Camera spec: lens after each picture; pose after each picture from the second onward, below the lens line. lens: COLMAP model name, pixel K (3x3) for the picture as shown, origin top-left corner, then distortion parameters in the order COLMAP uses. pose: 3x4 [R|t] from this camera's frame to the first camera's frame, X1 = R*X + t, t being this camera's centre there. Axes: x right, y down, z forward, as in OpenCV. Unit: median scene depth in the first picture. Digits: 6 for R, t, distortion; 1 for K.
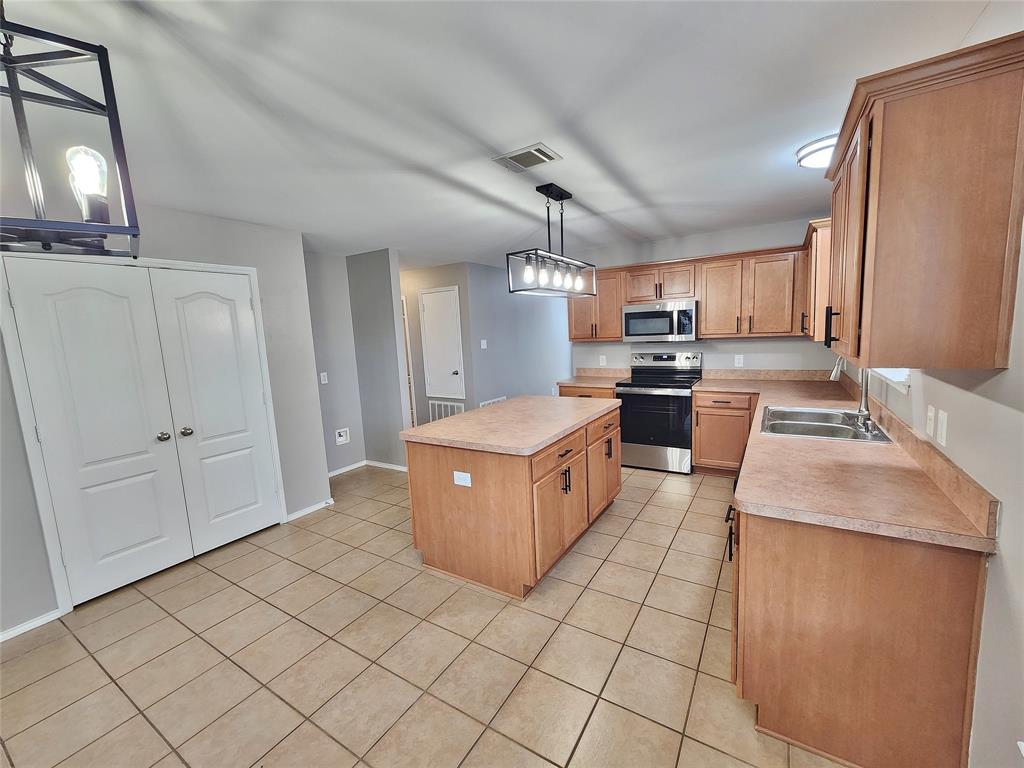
lens RADIAL K [[421.6, 0, 518.2], [0, 421.6, 382.3], [0, 0, 1]] dist [-0.000109, 0.001008]
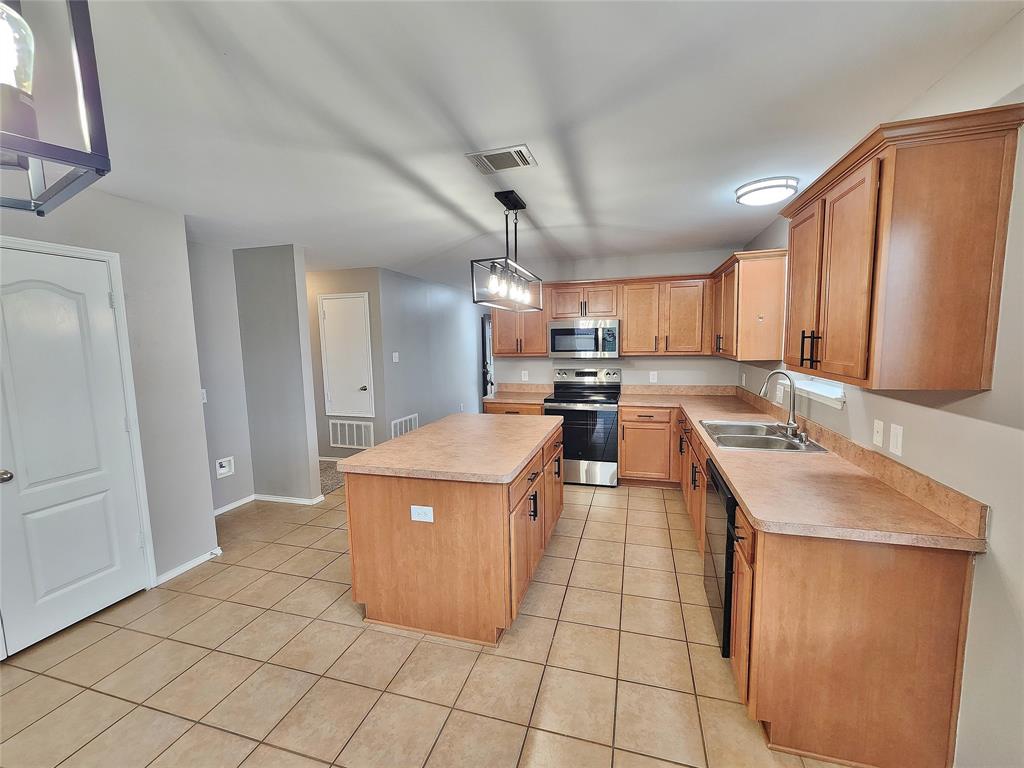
lens RADIAL K [[421.6, 0, 515.3], [0, 421.6, 381.6], [0, 0, 1]] dist [-0.000109, 0.001008]
pose [[0.962748, 0.001208, 0.270398, -0.176610], [0.007873, 0.999441, -0.032495, -0.012136], [-0.270286, 0.033413, 0.962200, 0.102852]]
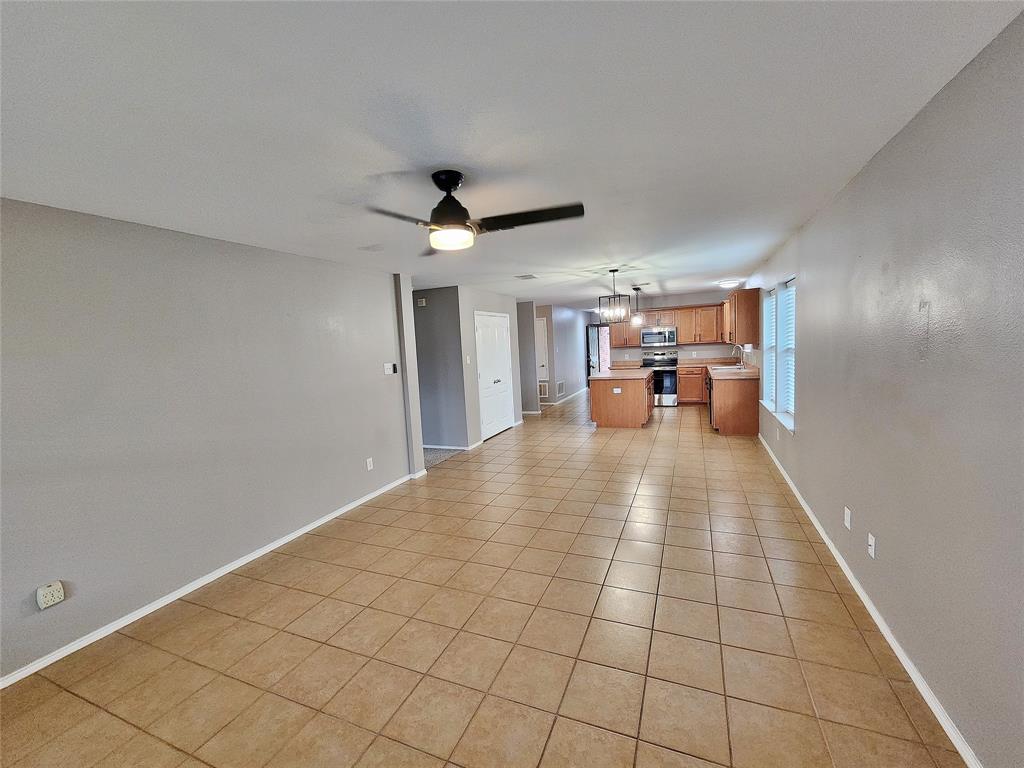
lens RADIAL K [[421.6, 0, 517.4], [0, 421.6, 390.0], [0, 0, 1]] dist [-0.000109, 0.001008]
pose [[0.985859, -0.022410, 0.166074, -1.220771], [0.027063, 0.999301, -0.025806, 0.268921], [-0.165380, 0.029935, 0.985776, -1.625310]]
